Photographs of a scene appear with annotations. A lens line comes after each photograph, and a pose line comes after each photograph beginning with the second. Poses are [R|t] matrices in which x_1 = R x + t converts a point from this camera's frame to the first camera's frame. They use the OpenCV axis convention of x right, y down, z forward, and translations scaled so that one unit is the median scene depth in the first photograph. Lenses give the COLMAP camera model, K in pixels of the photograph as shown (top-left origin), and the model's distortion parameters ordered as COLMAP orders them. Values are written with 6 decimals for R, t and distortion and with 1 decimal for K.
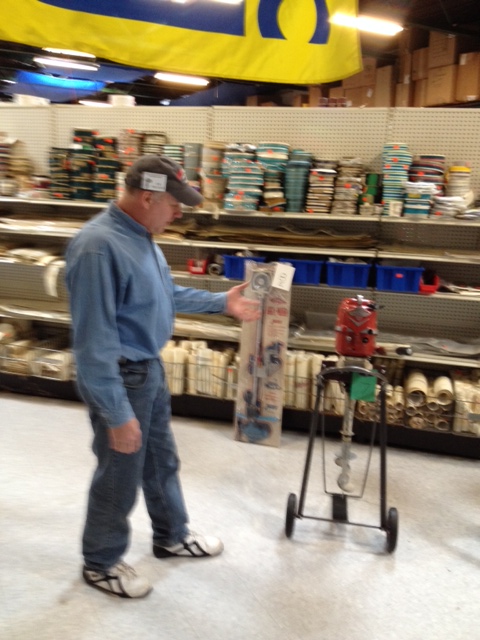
lens RADIAL K [[588.4, 0, 240.0], [0, 588.4, 320.0], [0, 0, 1]] dist [0.115889, -0.245534]
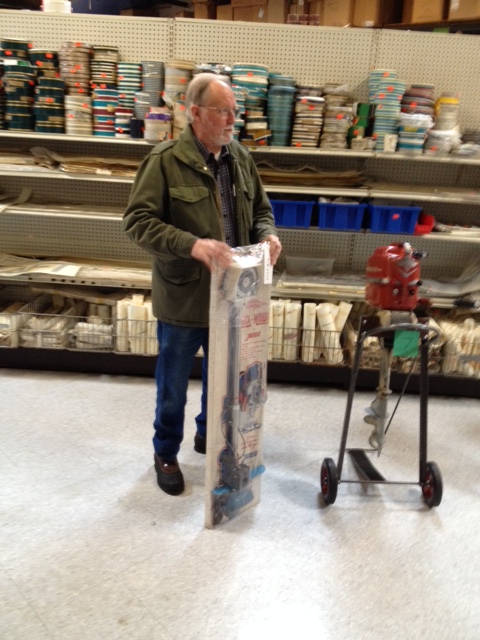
lens RADIAL K [[588.4, 0, 240.0], [0, 588.4, 320.0], [0, 0, 1]] dist [0.115889, -0.245534]
pose [[0.974217, -0.060234, 0.217424, -0.179929], [0.034876, 0.992325, 0.118640, -0.030086], [-0.222901, -0.107998, 0.968840, 0.114741]]
